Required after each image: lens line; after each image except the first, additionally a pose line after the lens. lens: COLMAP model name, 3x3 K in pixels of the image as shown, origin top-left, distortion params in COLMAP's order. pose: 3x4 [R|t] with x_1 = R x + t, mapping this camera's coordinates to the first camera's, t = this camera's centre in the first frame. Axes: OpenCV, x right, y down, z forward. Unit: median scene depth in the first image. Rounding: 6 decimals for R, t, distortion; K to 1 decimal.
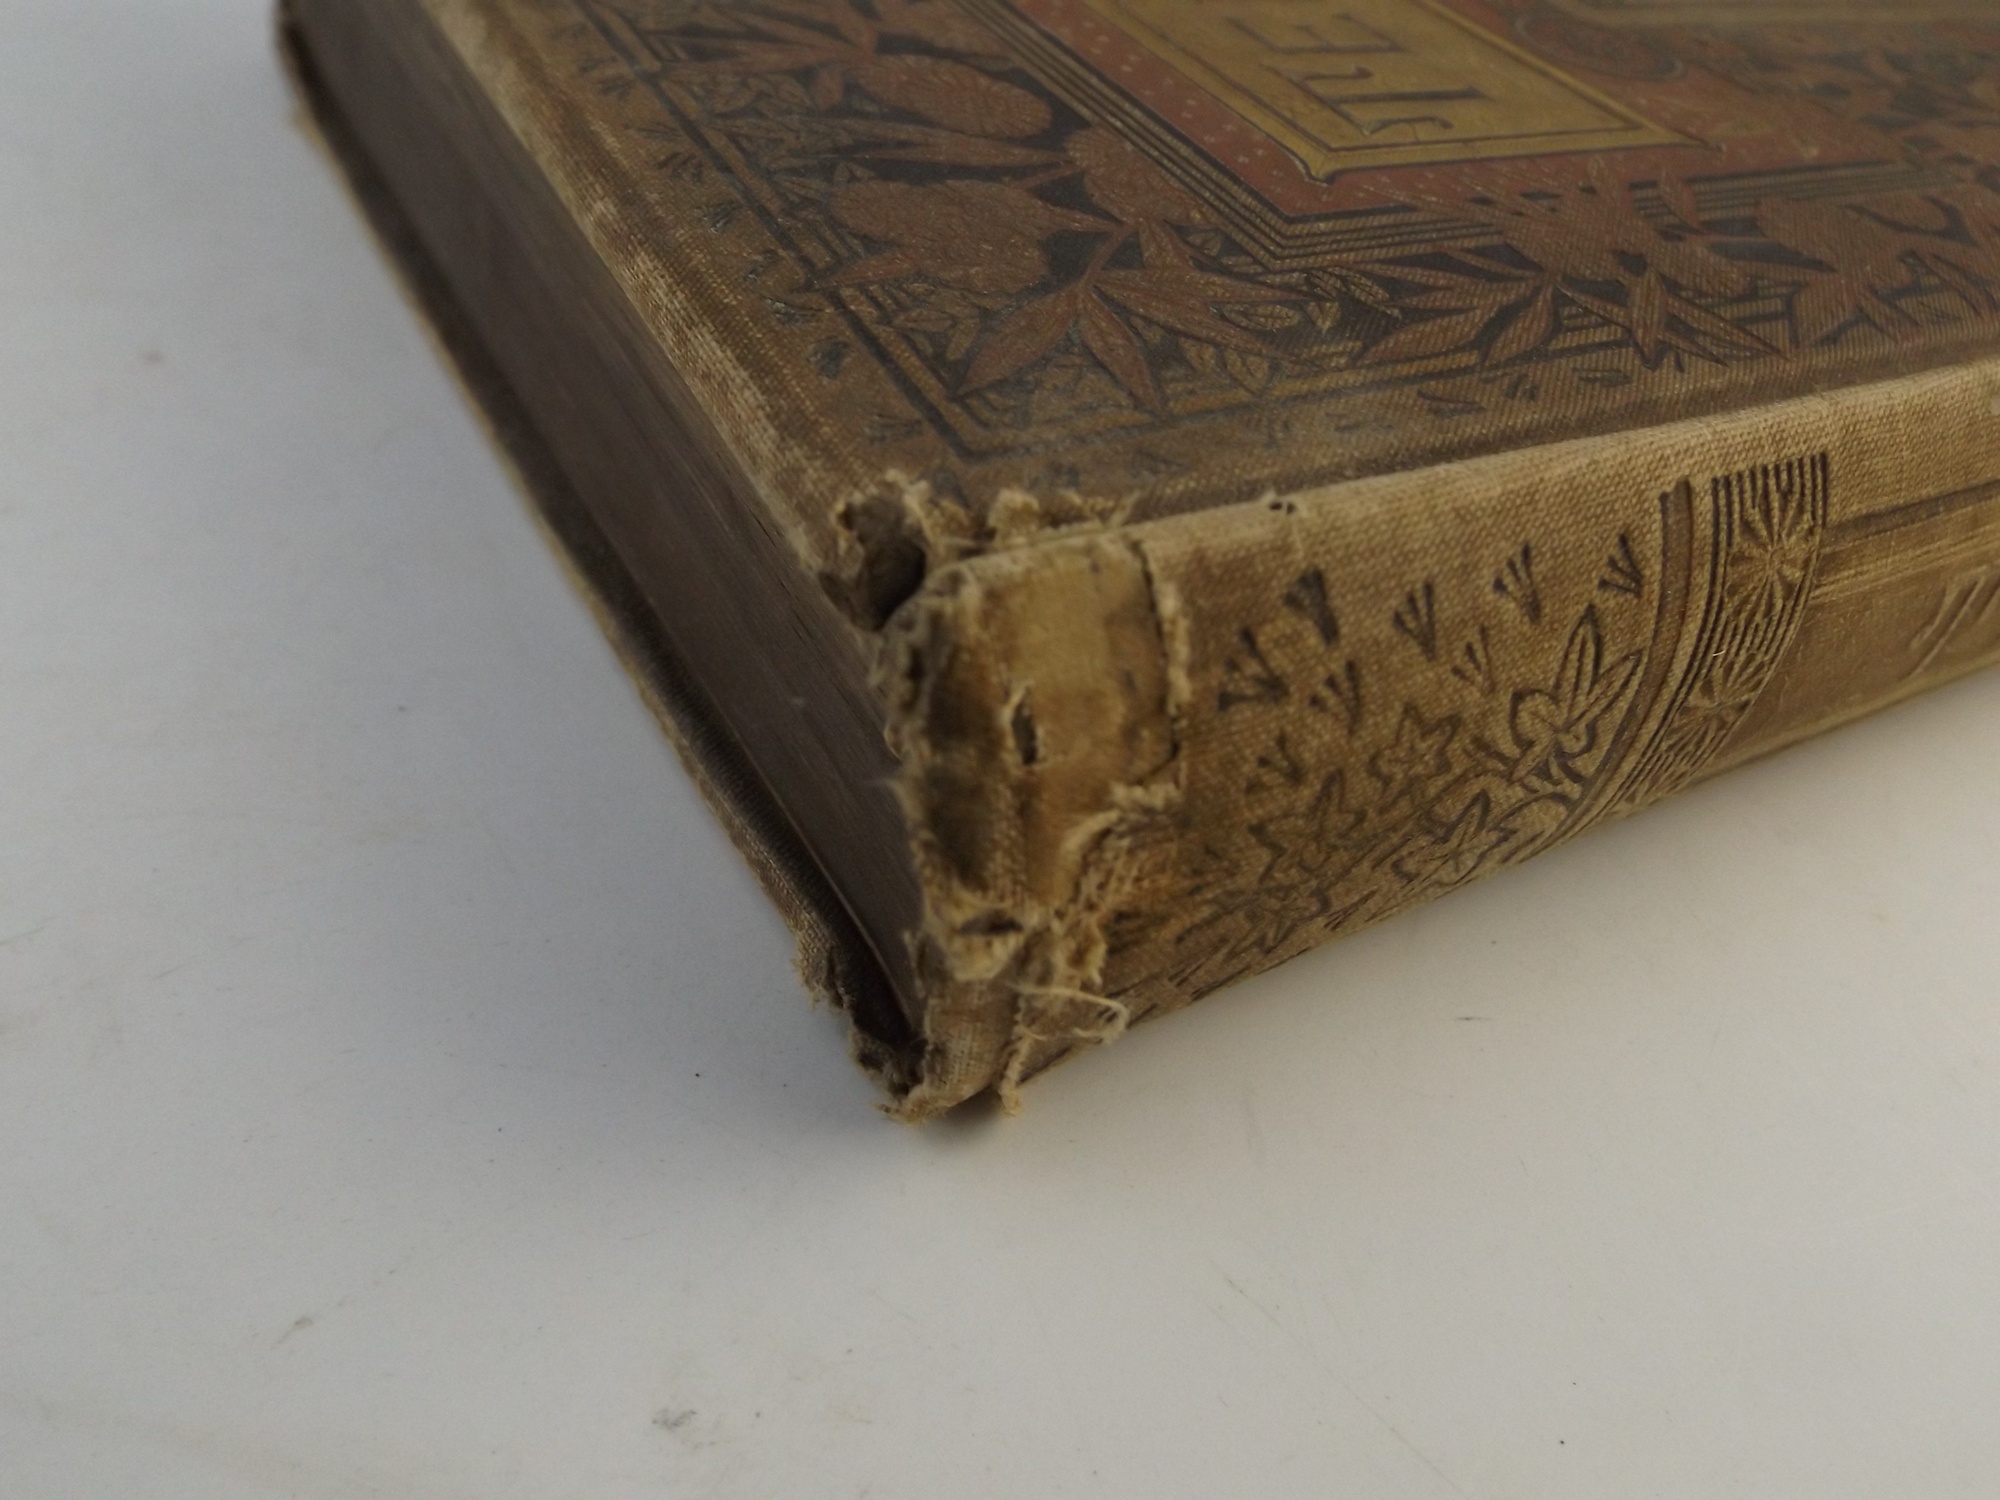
lens RADIAL K [[1480.1, 0, 994.3], [0, 1480.1, 695.1], [0, 0, 1]] dist [0.003756, -0.008729]
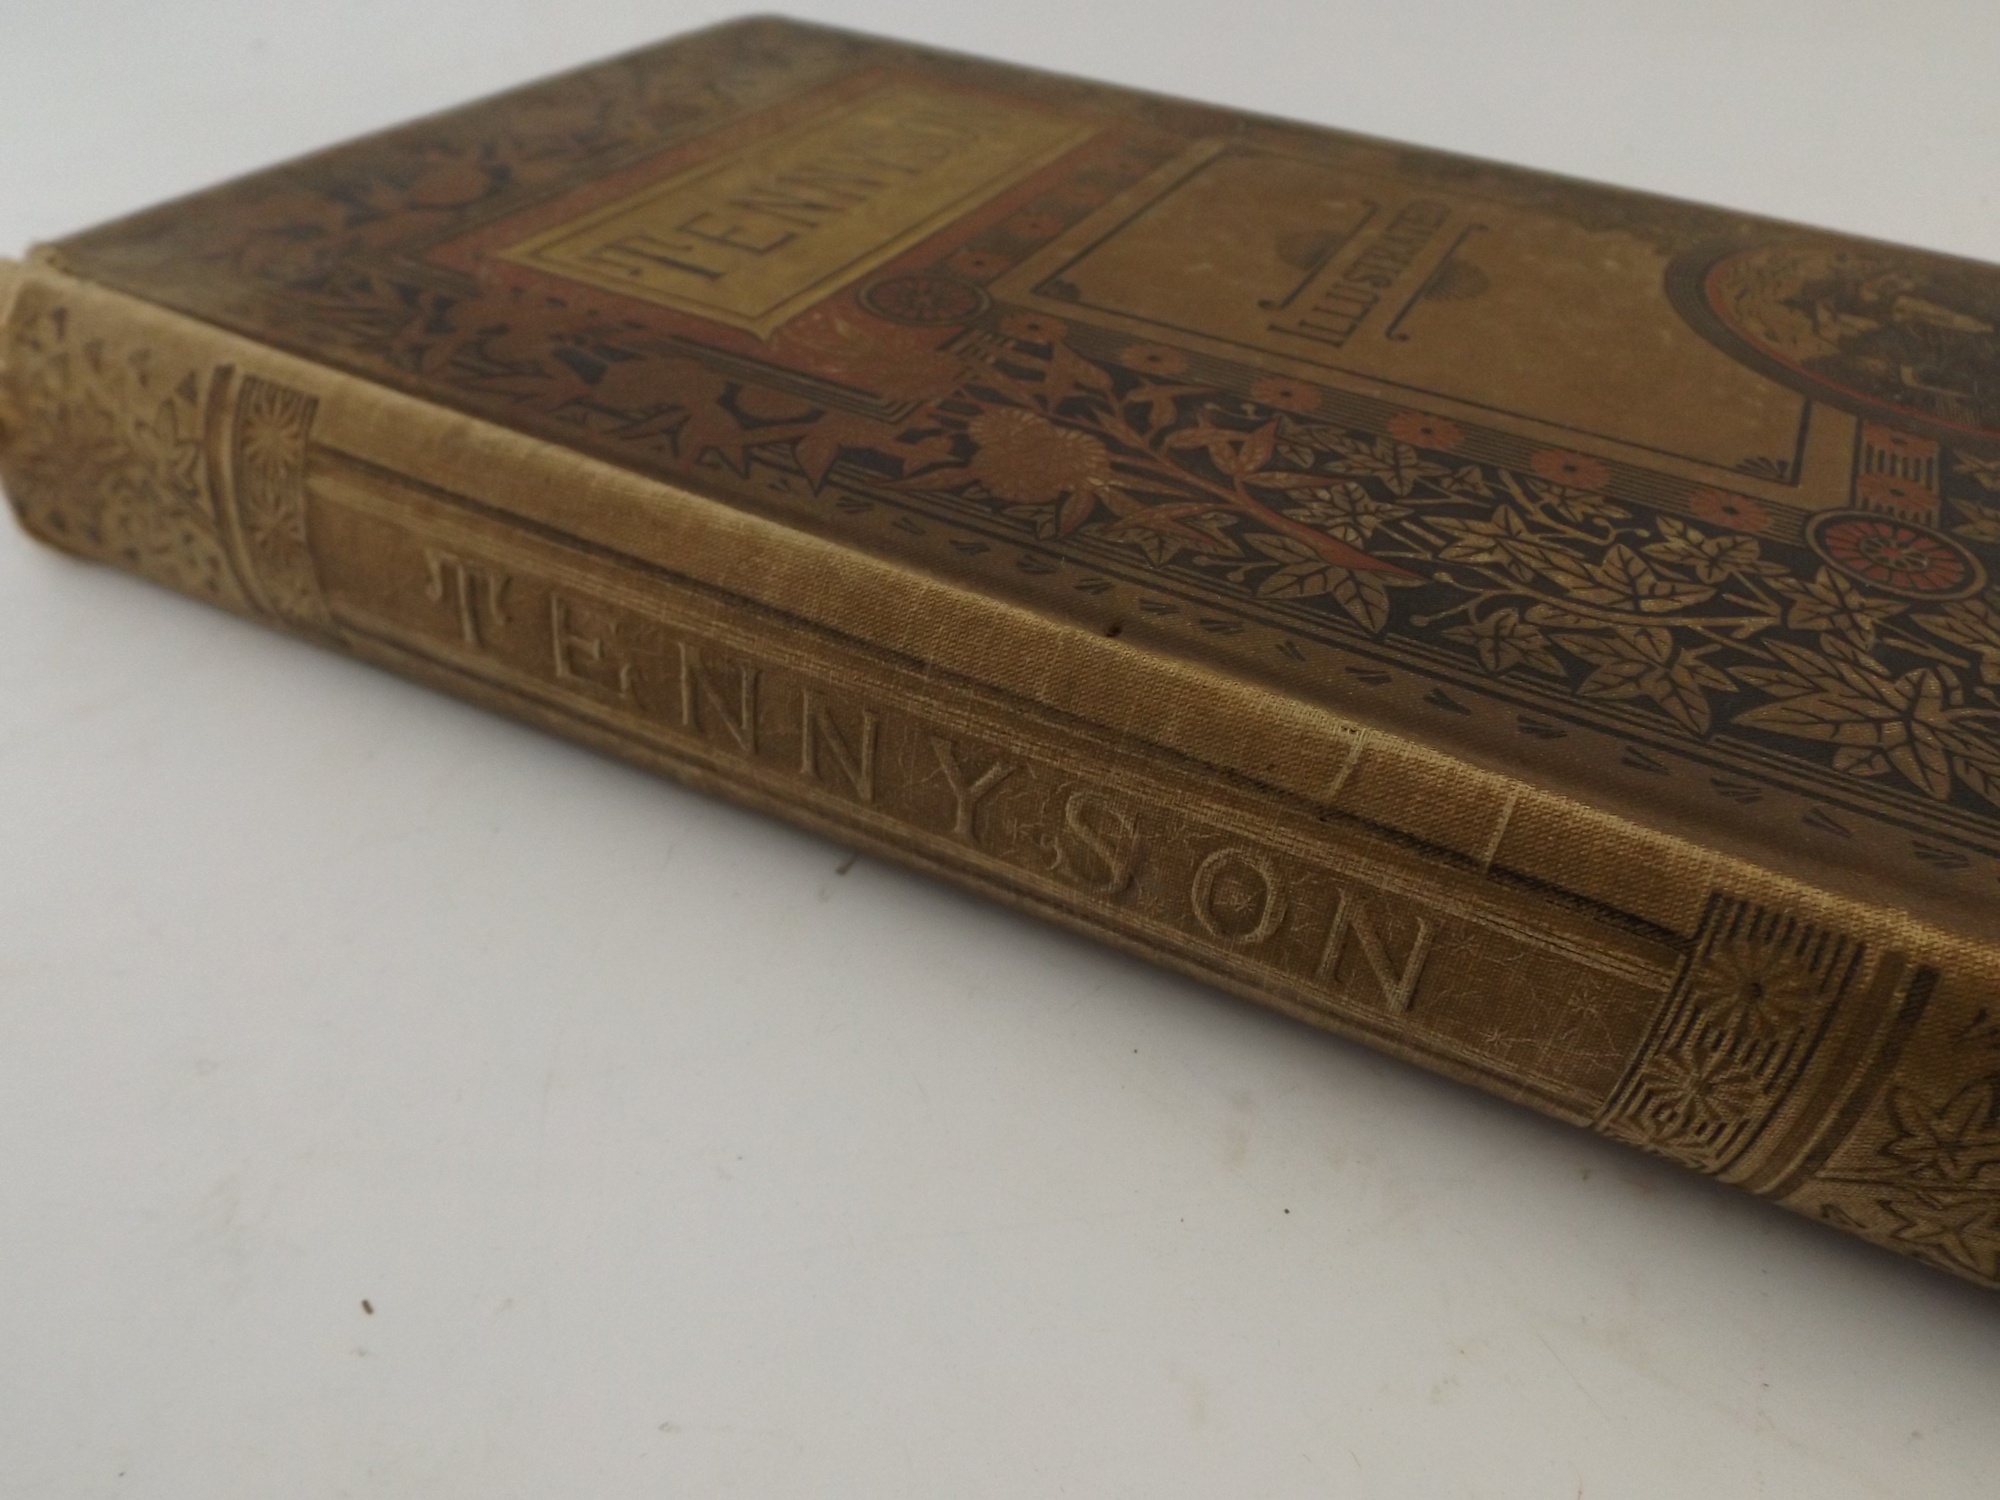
lens RADIAL K [[1480.1, 0, 994.3], [0, 1480.1, 695.1], [0, 0, 1]] dist [0.003756, -0.008729]
pose [[0.559922, 0.395686, -0.727956, 2.094004], [-0.535251, 0.843399, 0.046737, -0.325392], [0.632451, 0.363470, 0.684029, 0.376895]]
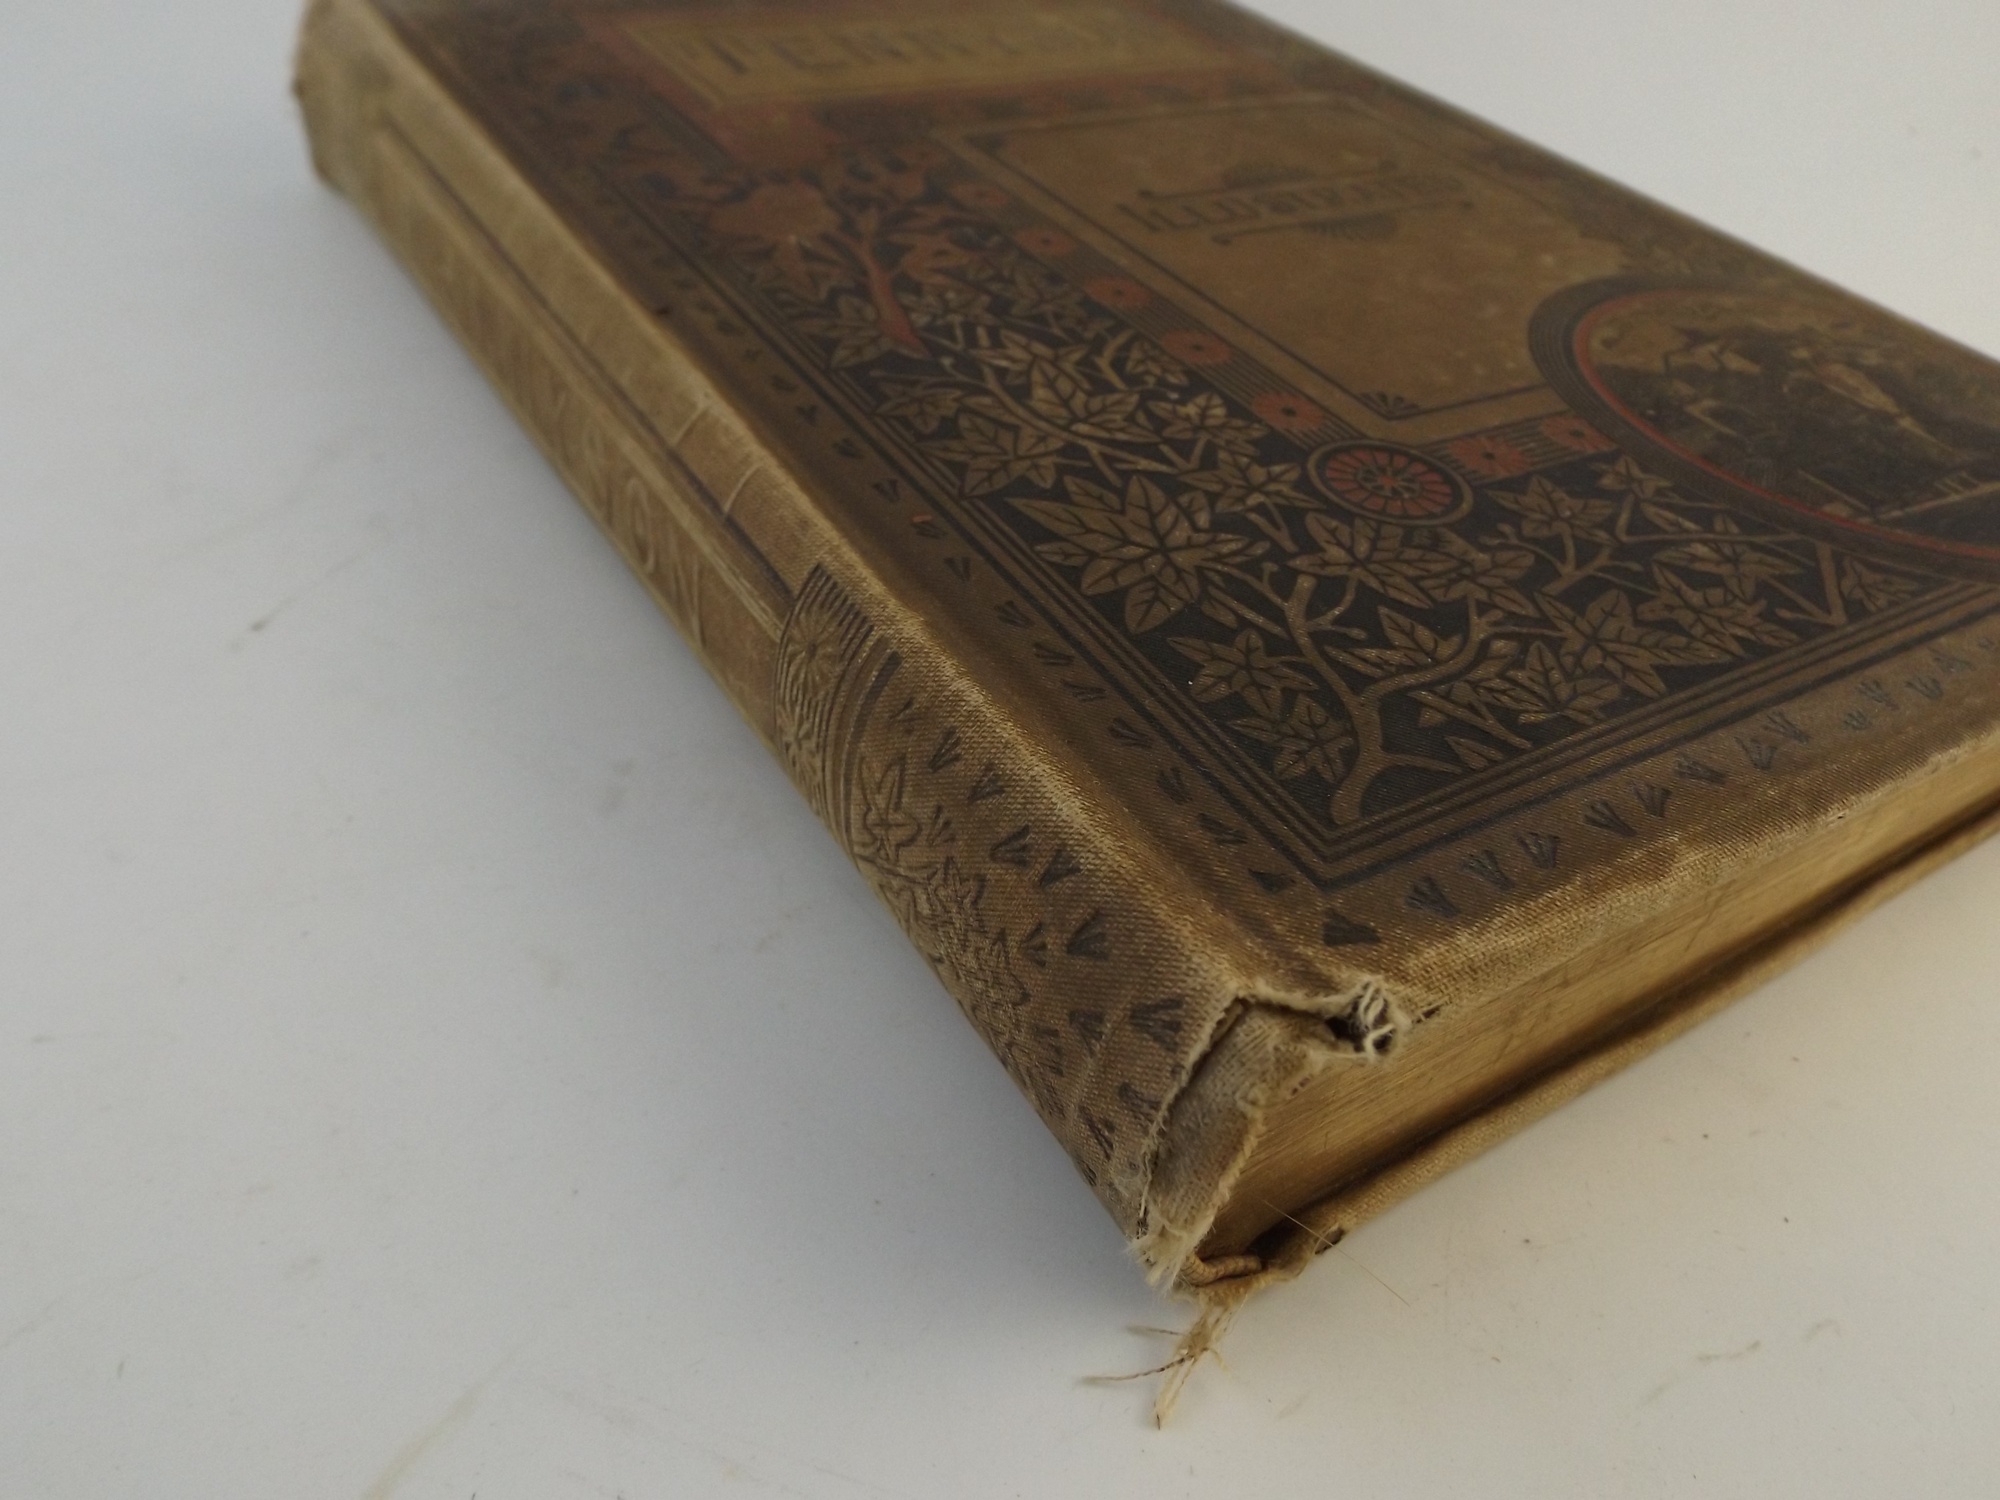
lens RADIAL K [[1480.1, 0, 994.3], [0, 1480.1, 695.1], [0, 0, 1]] dist [0.003756, -0.008729]
pose [[0.067729, 0.495185, -0.866143, 2.816812], [-0.742652, 0.604744, 0.287667, -0.841945], [0.666244, 0.623760, 0.408709, 1.134795]]
